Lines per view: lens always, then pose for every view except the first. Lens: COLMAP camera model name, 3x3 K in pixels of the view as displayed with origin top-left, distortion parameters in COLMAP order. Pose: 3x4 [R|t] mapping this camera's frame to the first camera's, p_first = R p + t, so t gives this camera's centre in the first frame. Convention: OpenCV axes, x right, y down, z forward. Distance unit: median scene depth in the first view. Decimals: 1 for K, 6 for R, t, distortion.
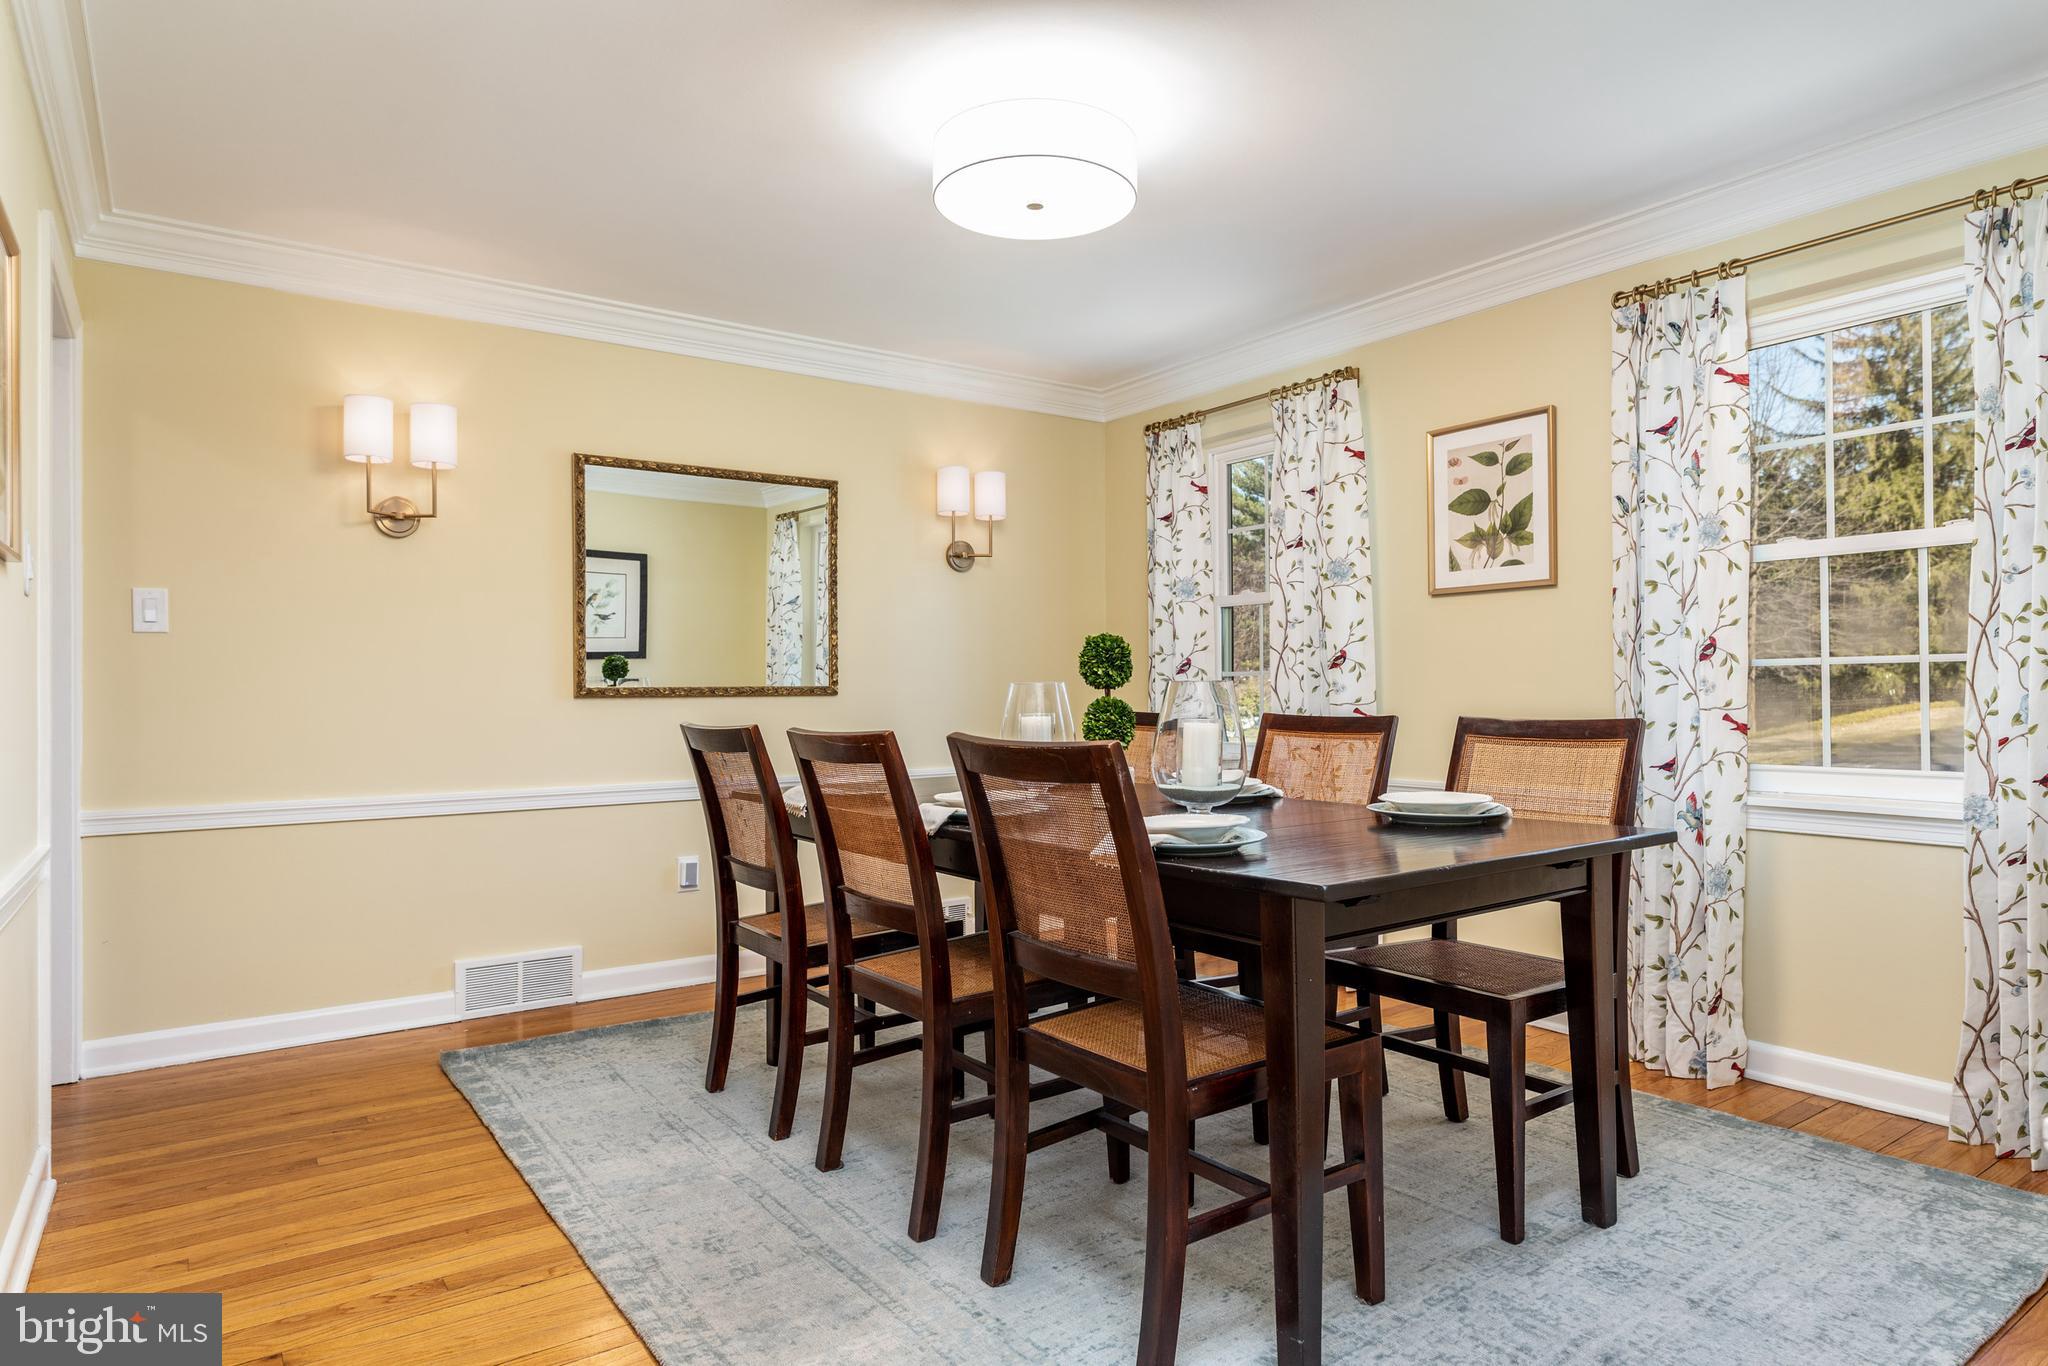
lens RADIAL K [[1187.2, 0, 1021.8], [0, 1187.2, 688.4], [0, 0, 1]] dist [-0.002500, 0.001616]
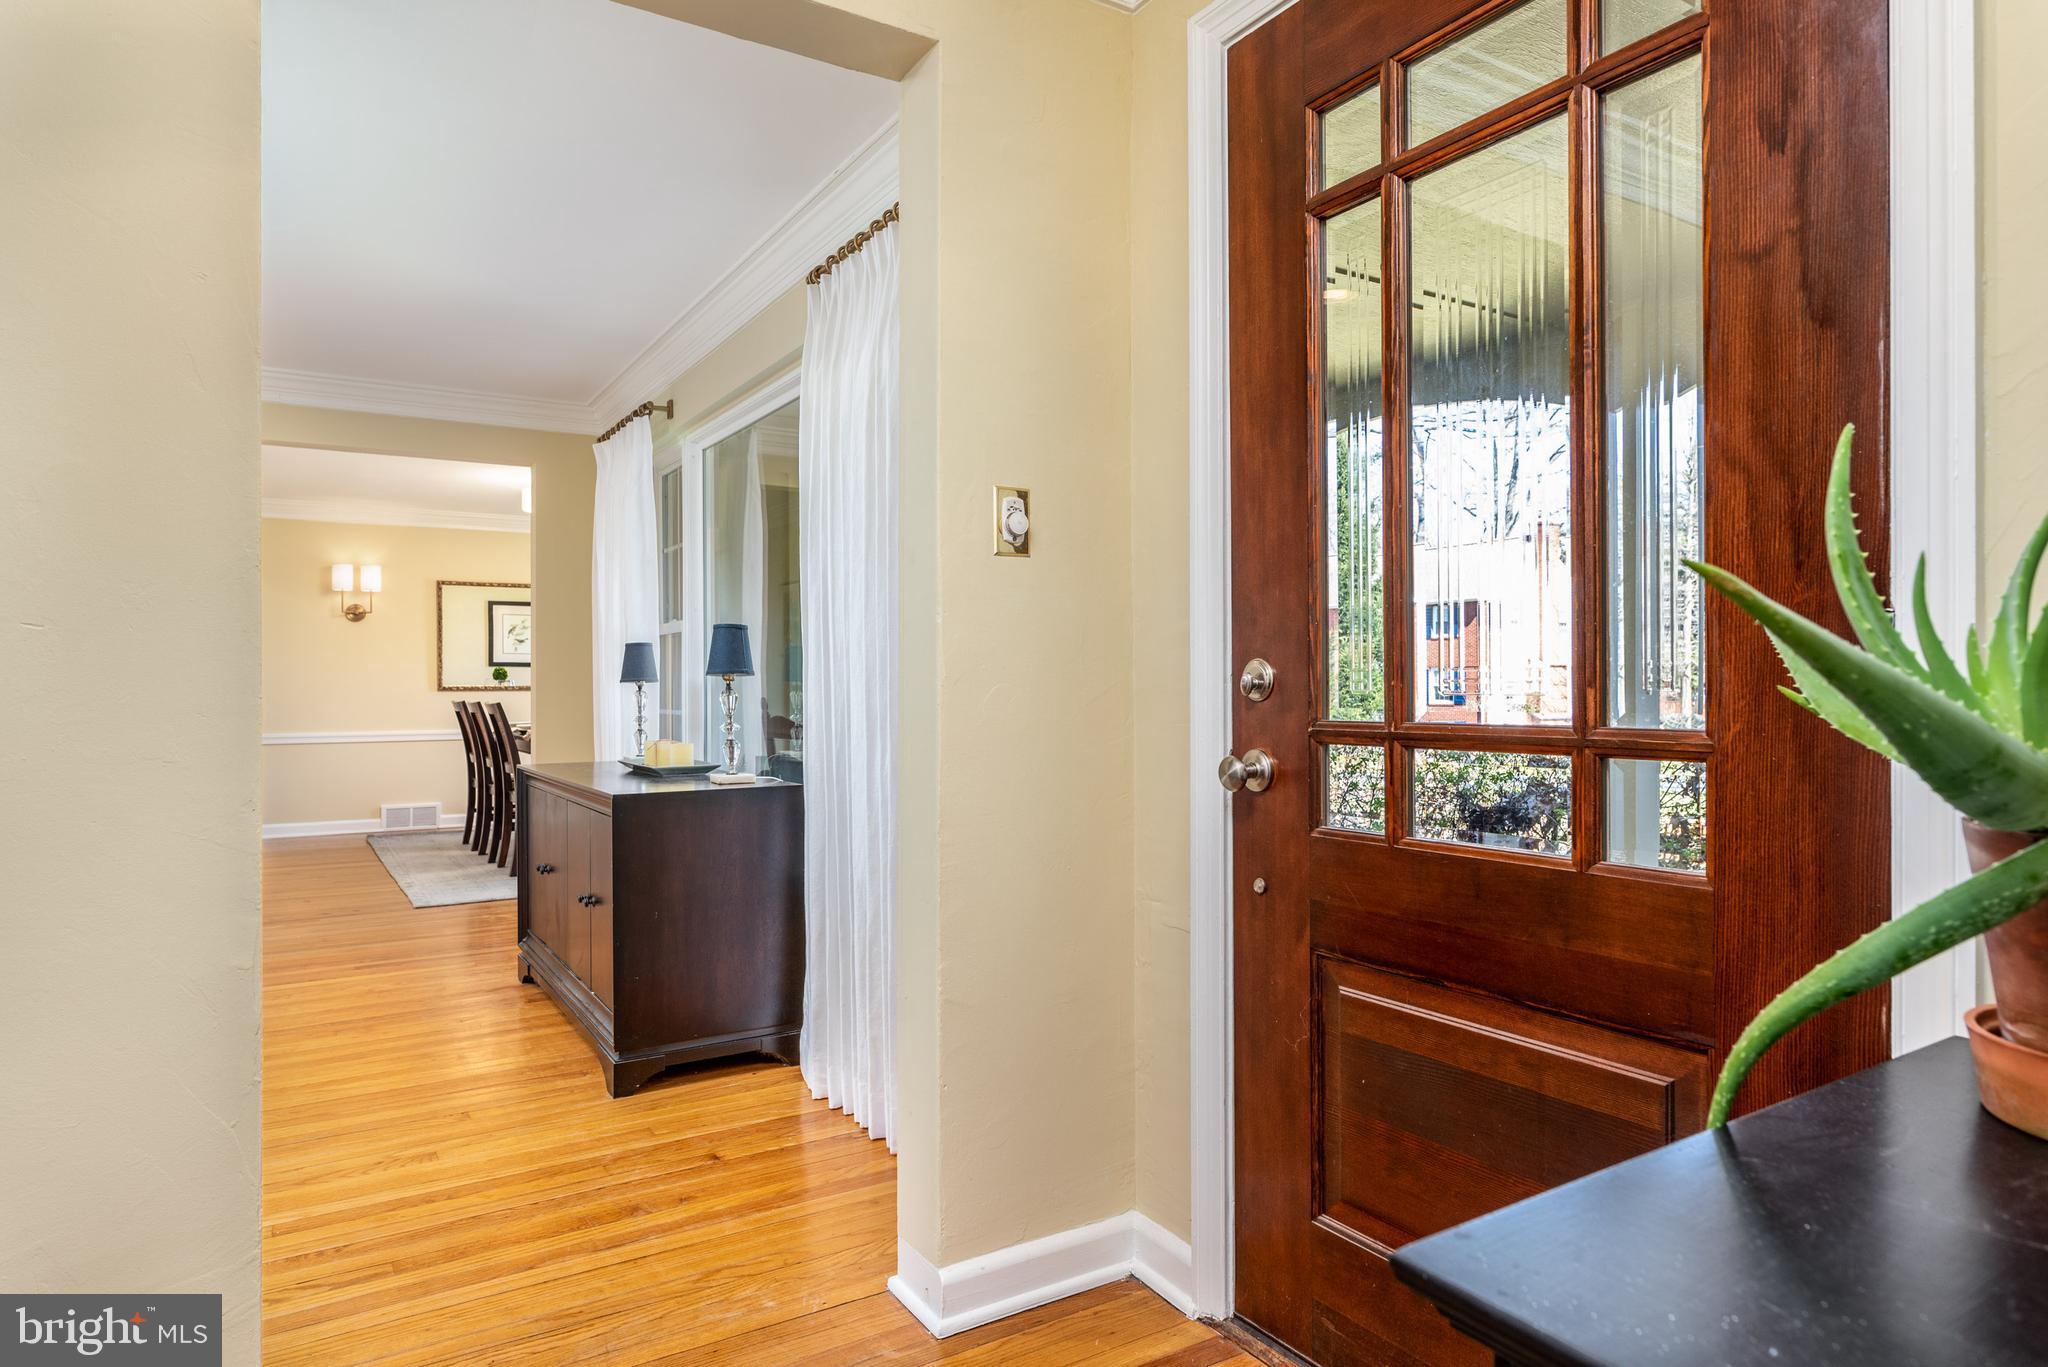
lens RADIAL K [[1187.2, 0, 1023.3], [0, 1187.2, 682.2], [0, 0, 1]] dist [-0.002500, 0.001616]
pose [[0.998456, -0.003778, -0.055423, 0.878130], [0.003904, 0.999990, 0.002168, -0.010392], [0.055415, -0.002381, 0.998461, -1.204165]]
